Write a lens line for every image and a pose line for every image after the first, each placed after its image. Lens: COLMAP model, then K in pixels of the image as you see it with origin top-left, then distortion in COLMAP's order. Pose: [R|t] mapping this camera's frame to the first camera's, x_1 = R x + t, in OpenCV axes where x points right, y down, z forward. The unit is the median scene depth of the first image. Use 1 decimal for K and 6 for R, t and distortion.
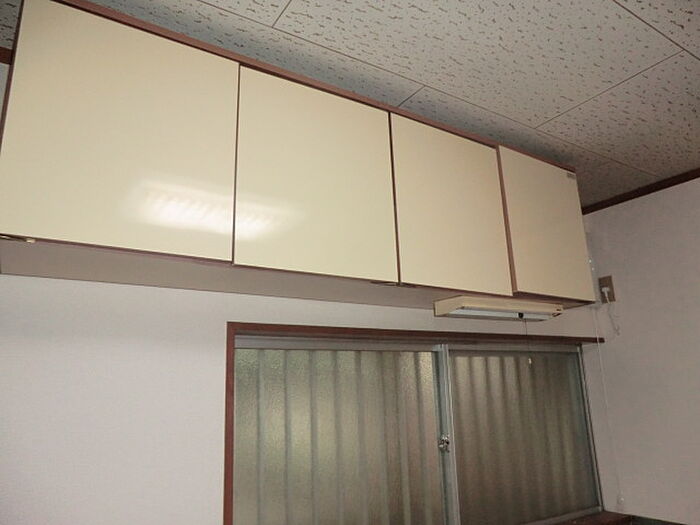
lens RADIAL K [[516.9, 0, 350.0], [0, 516.9, 262.5], [0, 0, 1]] dist [-0.105050, 0.114050]
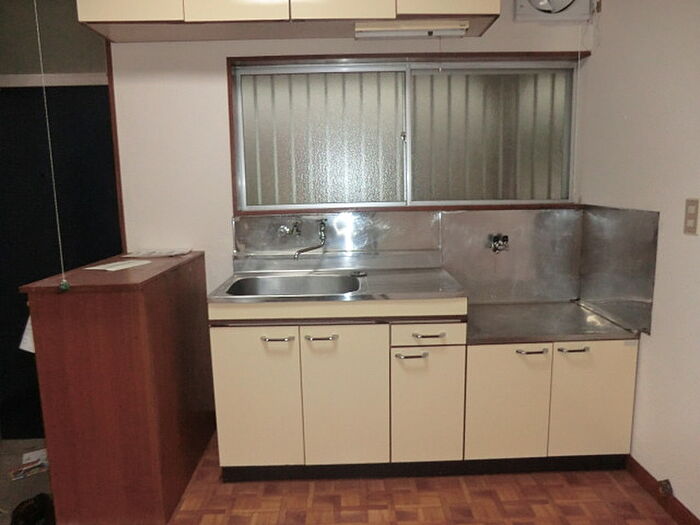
lens RADIAL K [[516.9, 0, 350.0], [0, 516.9, 262.5], [0, 0, 1]] dist [-0.105050, 0.114050]
pose [[0.850973, 0.097119, -0.516152, 0.883761], [0.123460, 0.918227, 0.376321, 0.126768], [0.510492, -0.383963, 0.769396, -0.326766]]
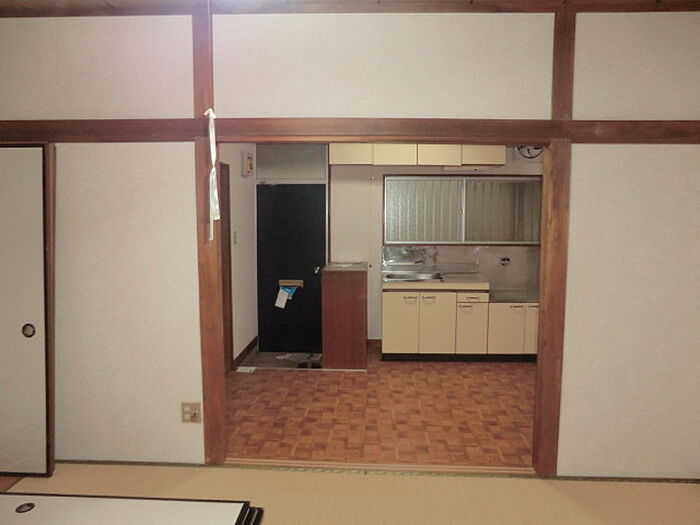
lens RADIAL K [[516.9, 0, 350.0], [0, 516.9, 262.5], [0, 0, 1]] dist [-0.105050, 0.114050]
pose [[0.813785, 0.091132, -0.573977, 1.513968], [0.118016, 0.941139, 0.316750, -0.426202], [0.569058, -0.325504, 0.755129, -1.883224]]
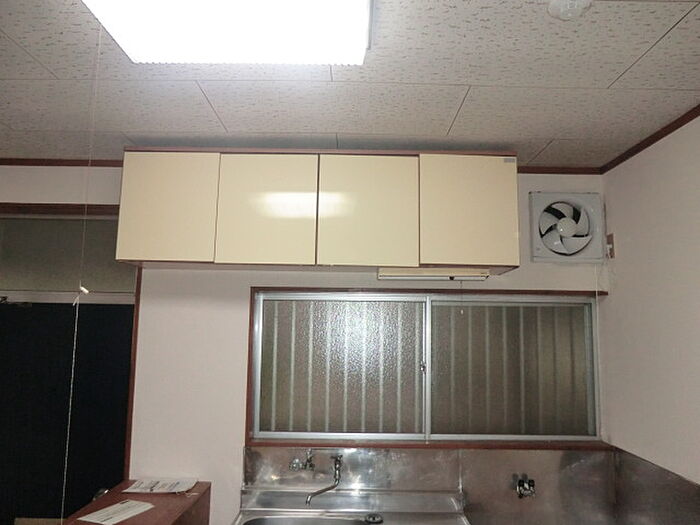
lens RADIAL K [[516.9, 0, 350.0], [0, 516.9, 262.5], [0, 0, 1]] dist [-0.105050, 0.114050]
pose [[0.838095, -0.024450, -0.544976, 0.844385], [0.092521, 0.990893, 0.097828, -0.092831], [0.537622, -0.132411, 0.832725, -0.258130]]
